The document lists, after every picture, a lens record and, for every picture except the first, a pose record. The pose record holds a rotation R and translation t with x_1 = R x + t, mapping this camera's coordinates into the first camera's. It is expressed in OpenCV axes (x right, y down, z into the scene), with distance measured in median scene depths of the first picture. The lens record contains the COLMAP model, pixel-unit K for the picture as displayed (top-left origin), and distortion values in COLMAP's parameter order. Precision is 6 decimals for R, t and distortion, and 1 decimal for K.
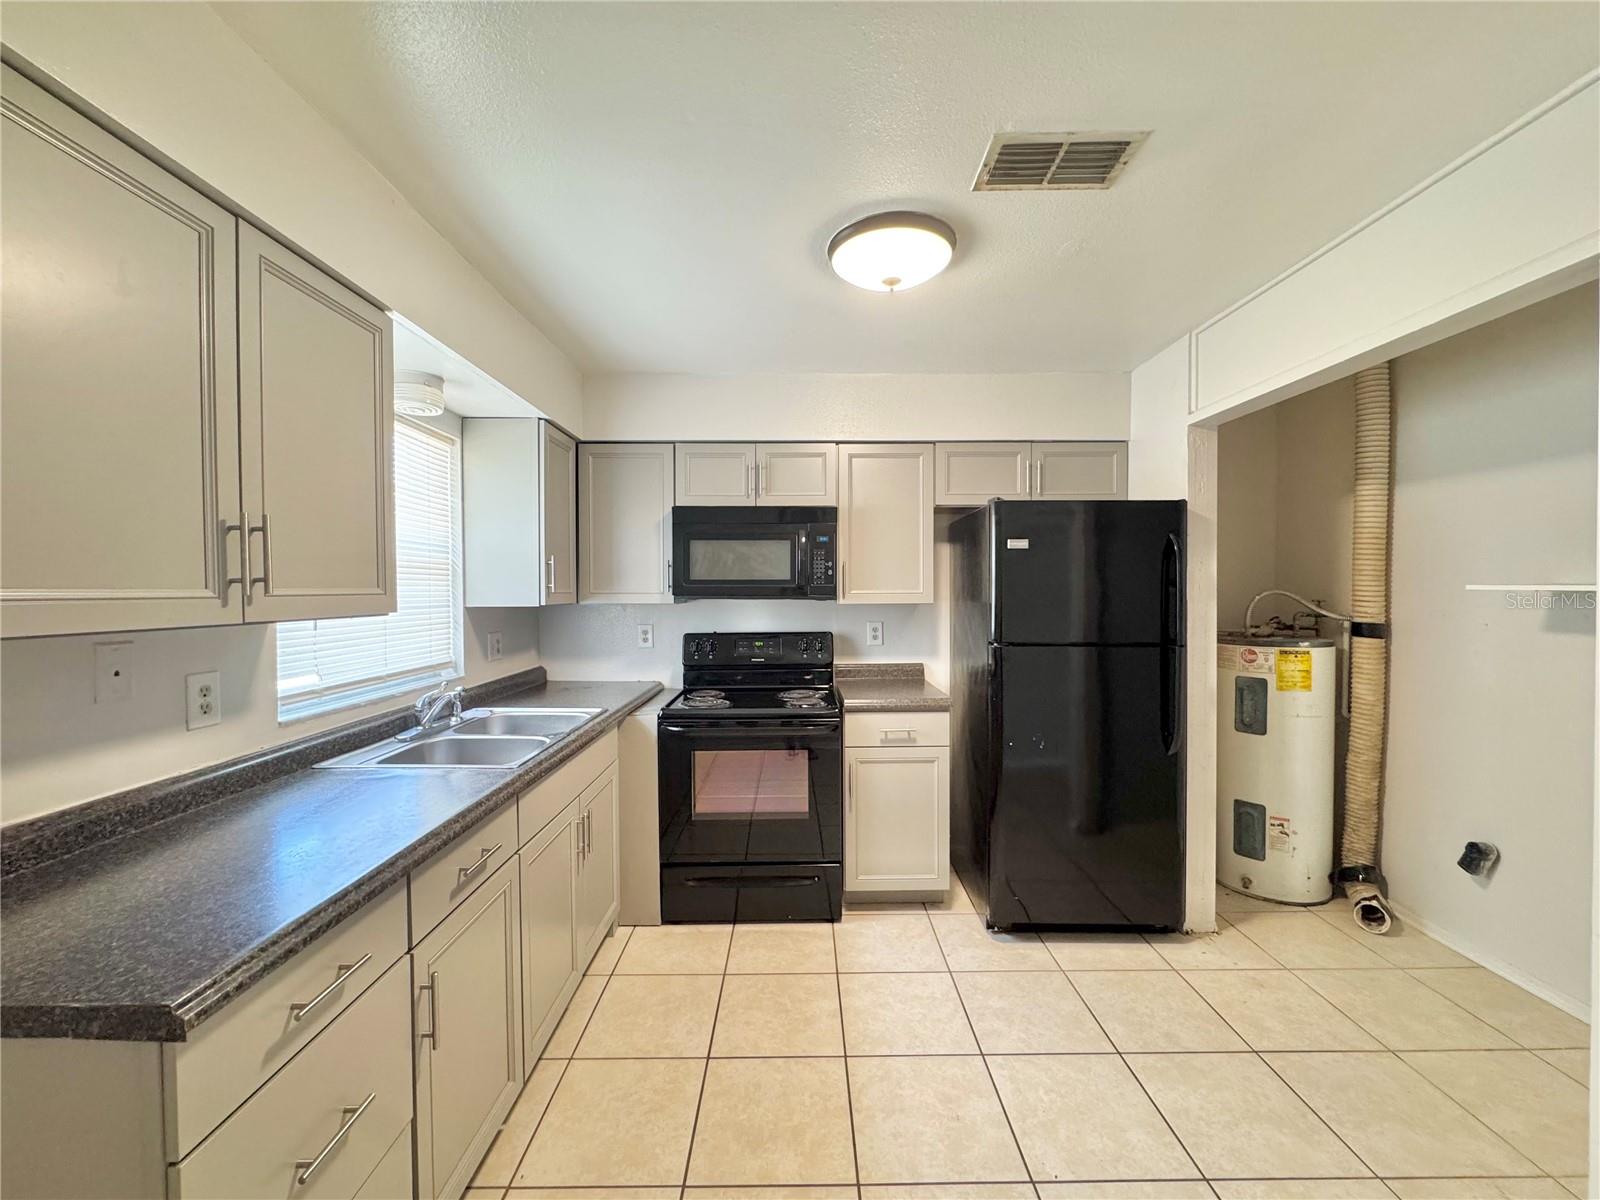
lens RADIAL K [[636.8, 0, 802.7], [0, 636.8, 599.2], [0, 0, 1]] dist [-0.002399, 0.000341]
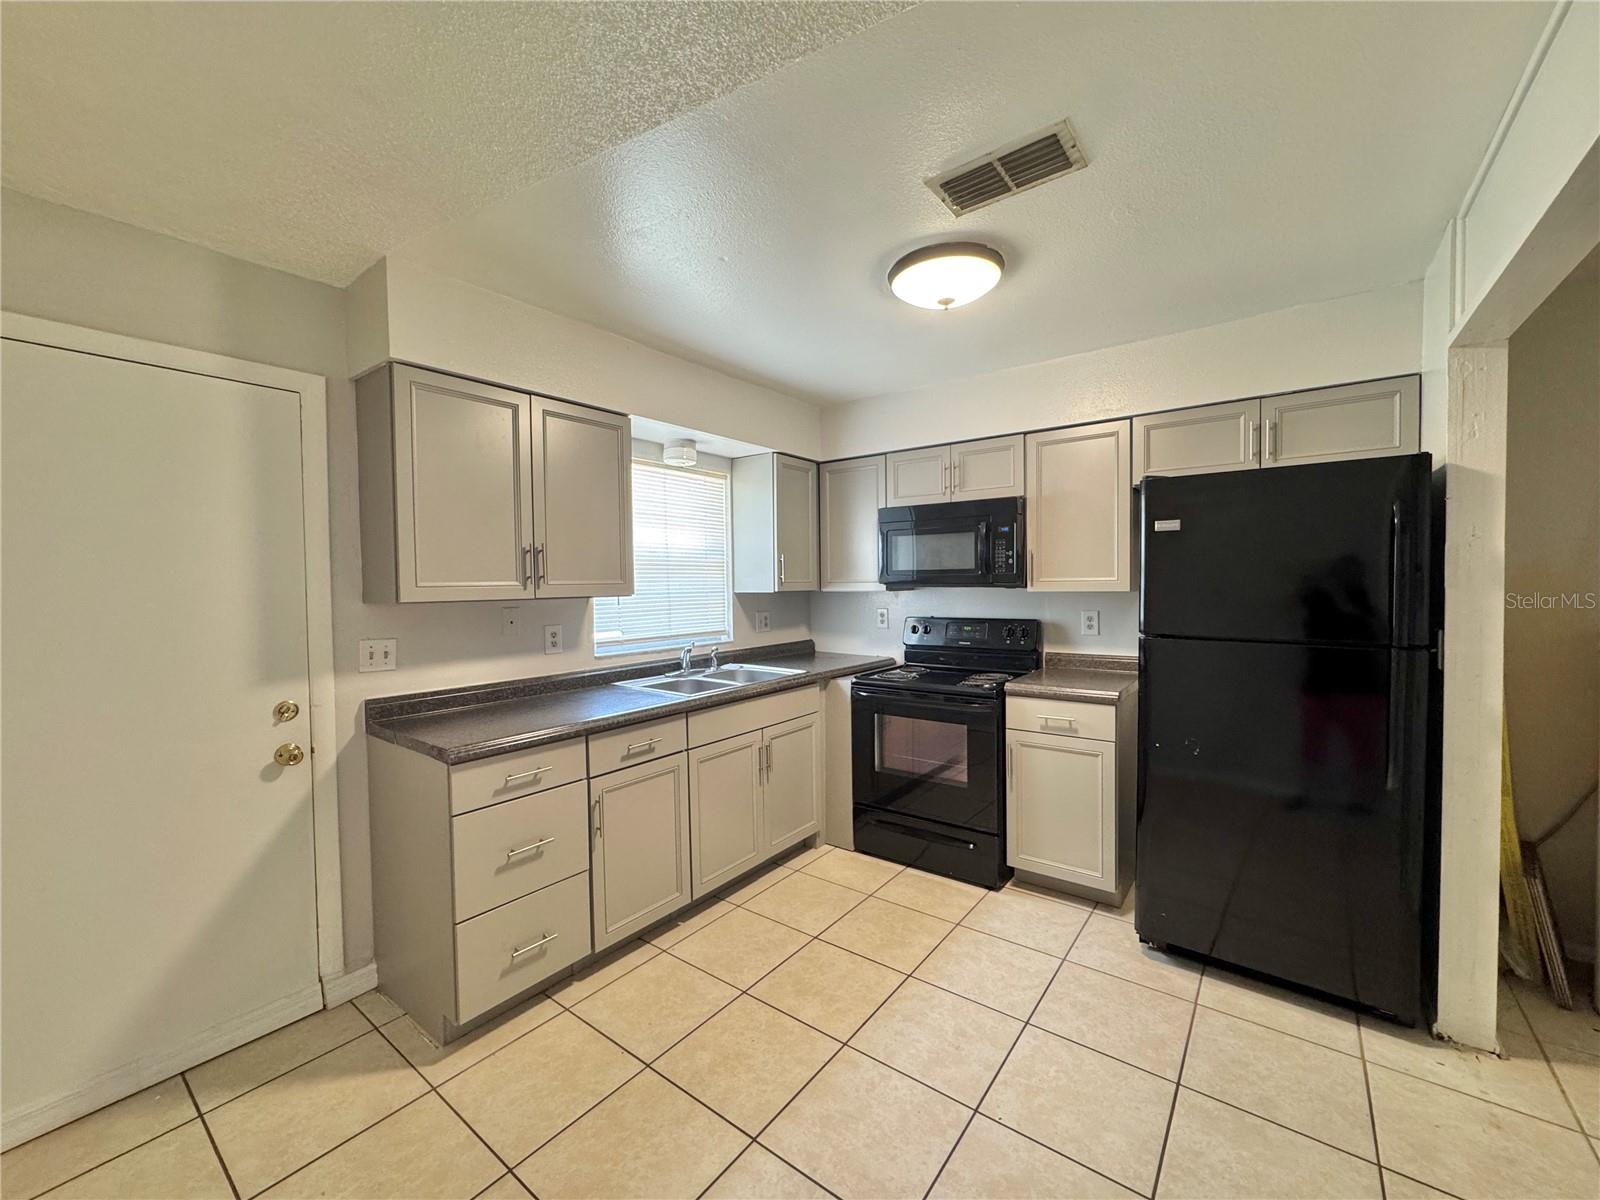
lens RADIAL K [[636.8, 0, 802.7], [0, 636.8, 599.2], [0, 0, 1]] dist [-0.002399, 0.000341]
pose [[0.791790, 0.011508, -0.610685, 0.438035], [-0.000675, 0.999838, 0.017967, 0.001581], [0.610793, -0.013814, 0.791670, -0.029598]]
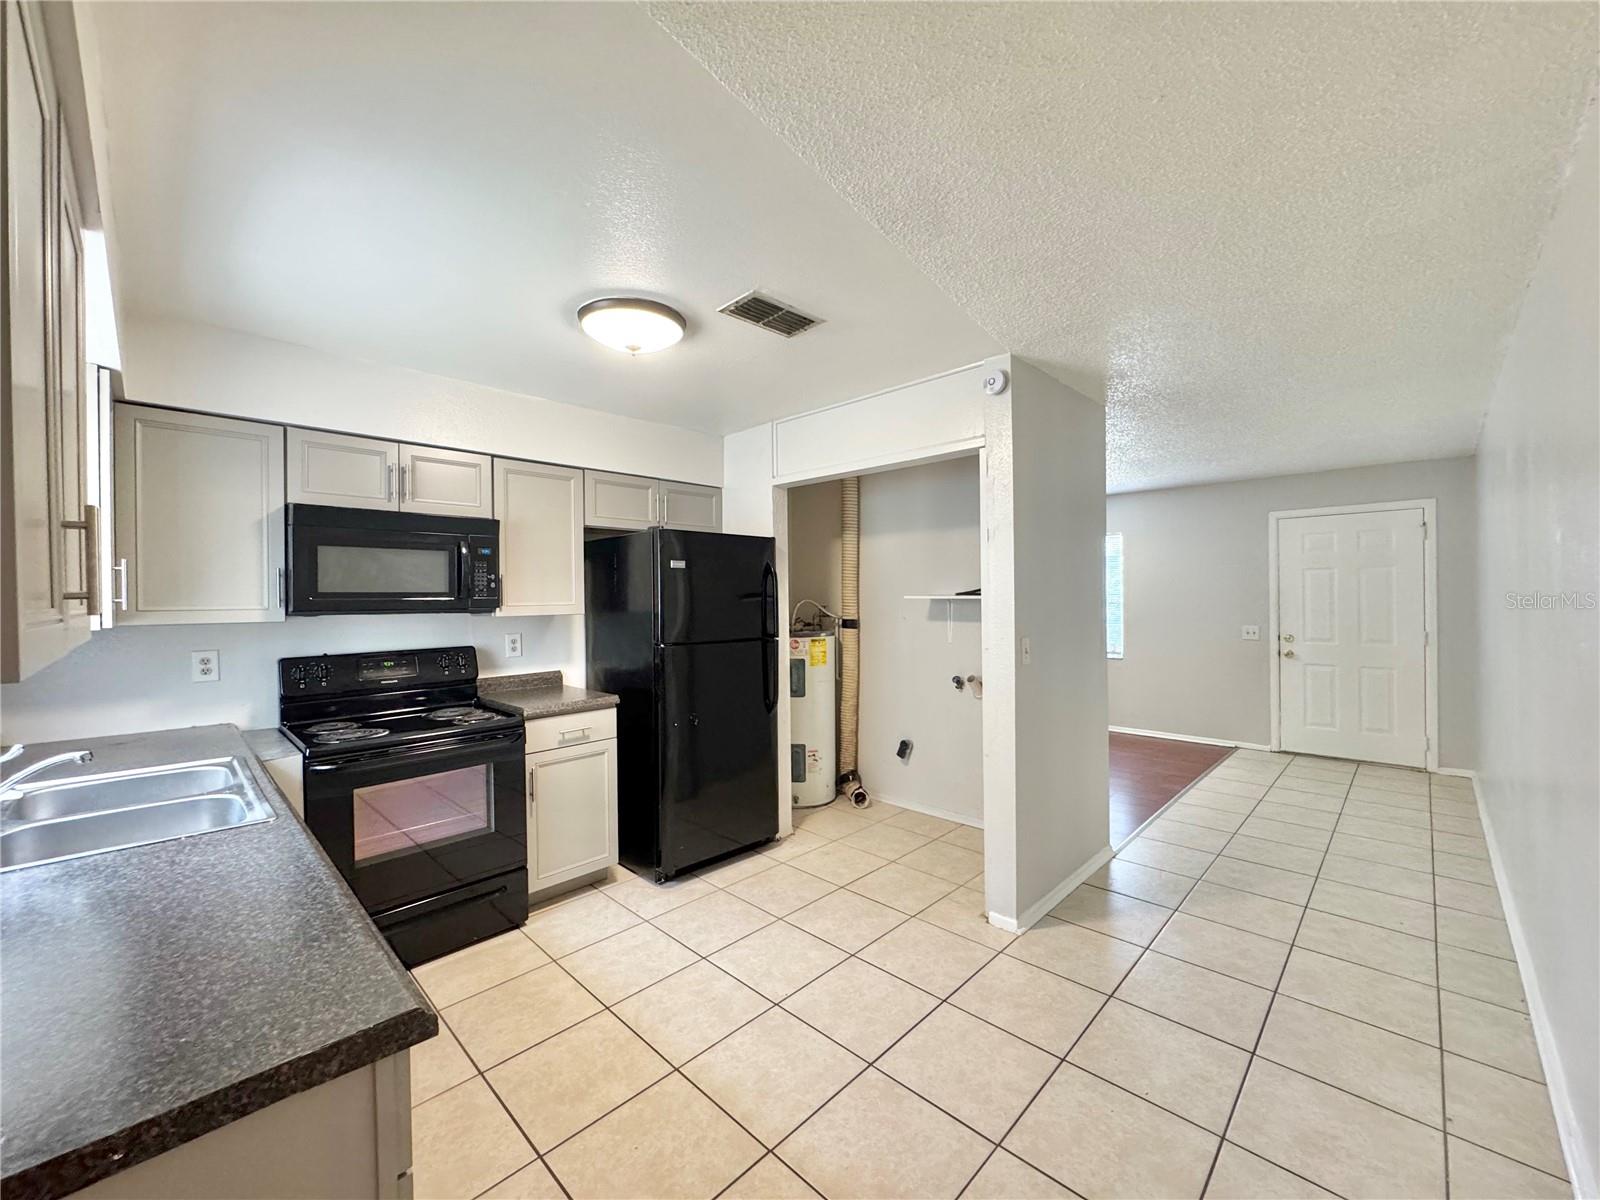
lens RADIAL K [[636.8, 0, 802.7], [0, 636.8, 599.2], [0, 0, 1]] dist [-0.002399, 0.000341]
pose [[0.702337, -0.007416, 0.711806, -0.350186], [0.019606, 0.999768, -0.008929, -0.001703], [-0.711575, 0.020227, 0.702319, -0.051511]]
